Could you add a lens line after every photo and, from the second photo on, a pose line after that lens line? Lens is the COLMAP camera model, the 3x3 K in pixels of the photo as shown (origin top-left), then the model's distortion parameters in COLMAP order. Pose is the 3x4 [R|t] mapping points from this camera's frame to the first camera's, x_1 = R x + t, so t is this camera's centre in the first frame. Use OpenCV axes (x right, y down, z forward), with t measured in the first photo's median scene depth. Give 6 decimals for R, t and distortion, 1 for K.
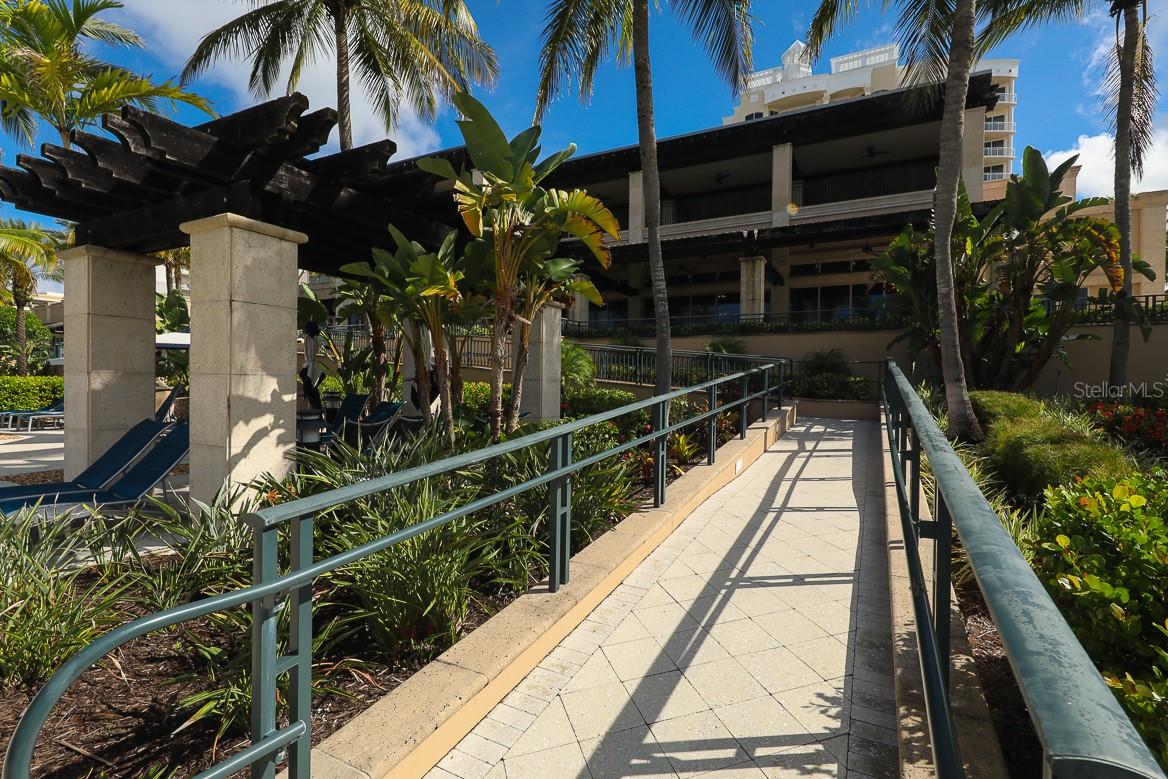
lens RADIAL K [[533.7, 0, 584.0], [0, 533.7, 389.5], [0, 0, 1]] dist [0.001162, -0.000007]
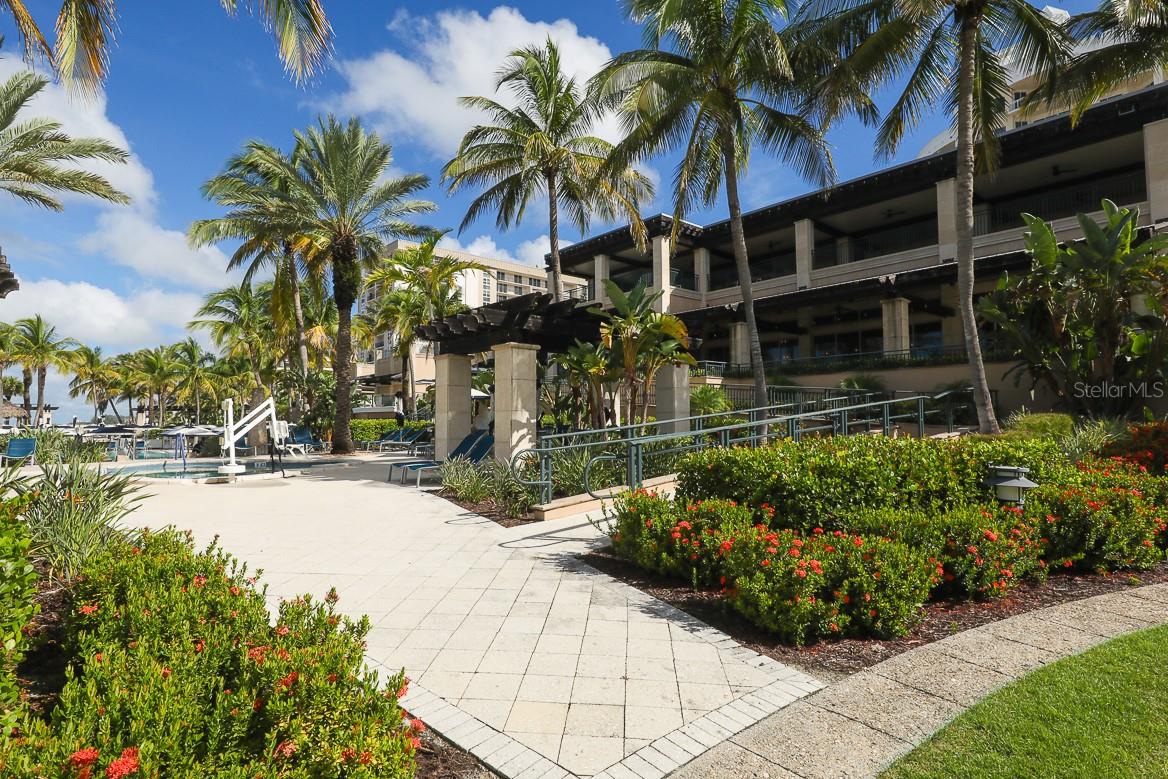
lens RADIAL K [[586.3, 0, 584.0], [0, 586.3, 389.5], [0, 0, 1]] dist [-0.000182, -0.000020]
pose [[0.931900, -0.036692, -0.360855, 0.219772], [0.011288, 0.997322, -0.072257, 0.027101], [0.362540, 0.063263, 0.929819, -0.500537]]
